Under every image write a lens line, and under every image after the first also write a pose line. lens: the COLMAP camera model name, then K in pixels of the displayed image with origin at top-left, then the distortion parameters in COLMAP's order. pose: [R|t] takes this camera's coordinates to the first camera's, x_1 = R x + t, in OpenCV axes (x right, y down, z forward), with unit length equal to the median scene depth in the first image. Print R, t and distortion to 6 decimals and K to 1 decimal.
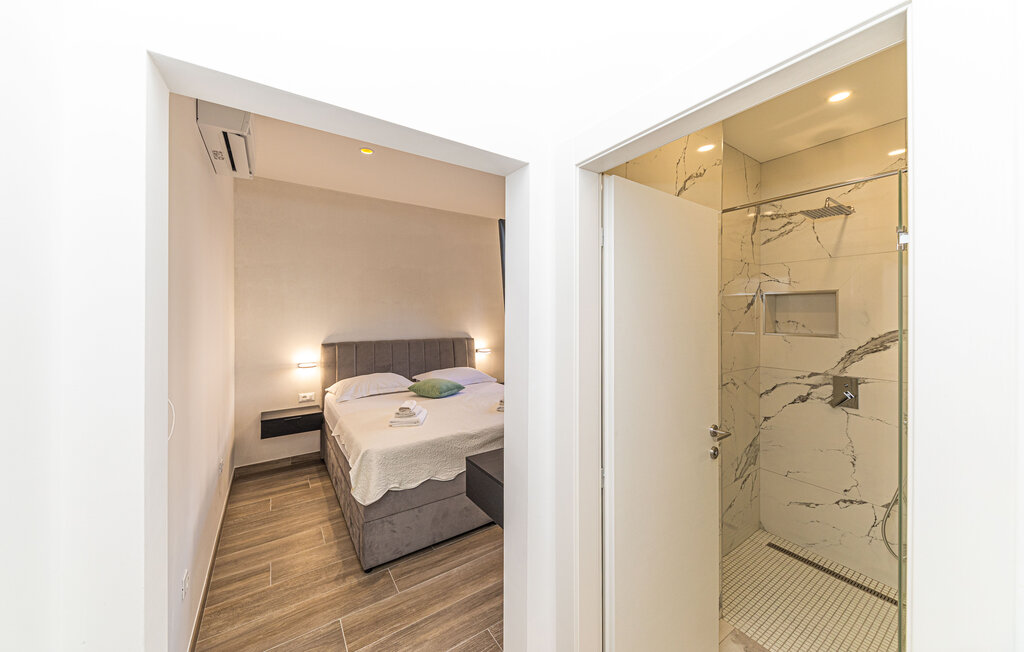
lens RADIAL K [[357.6, 0, 511.4], [0, 357.6, 320.9], [0, 0, 1]] dist [0.000405, -0.000551]
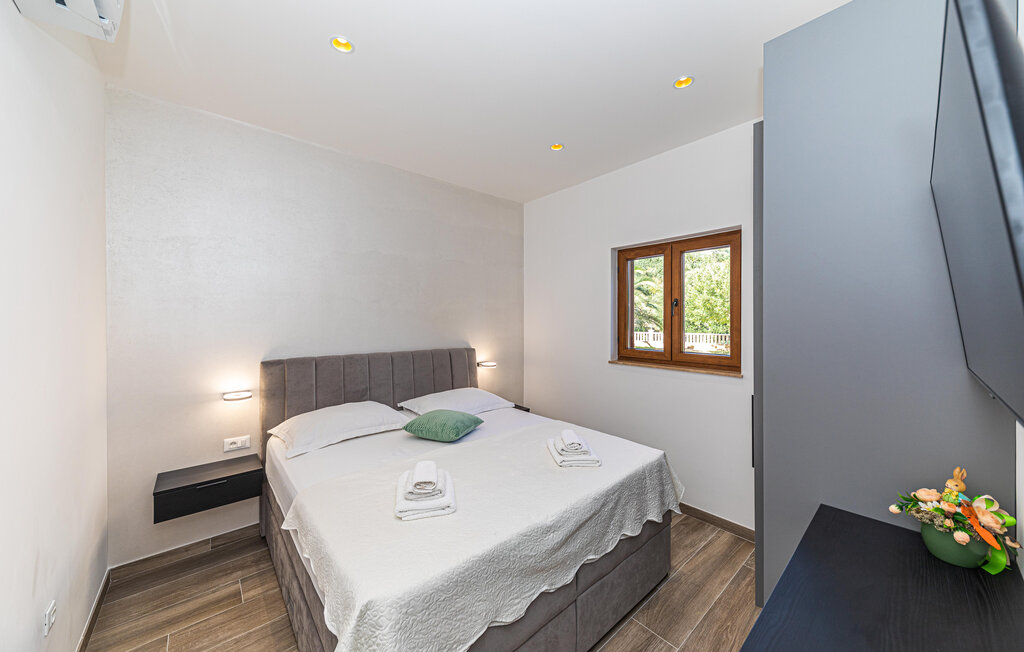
lens RADIAL K [[357.6, 0, 514.1], [0, 357.6, 323.2], [0, 0, 1]] dist [0.000405, -0.000551]
pose [[0.991397, -0.005786, 0.130761, -0.158754], [0.006449, 0.999968, -0.004647, -0.001994], [-0.130730, 0.005450, 0.991403, 0.293181]]
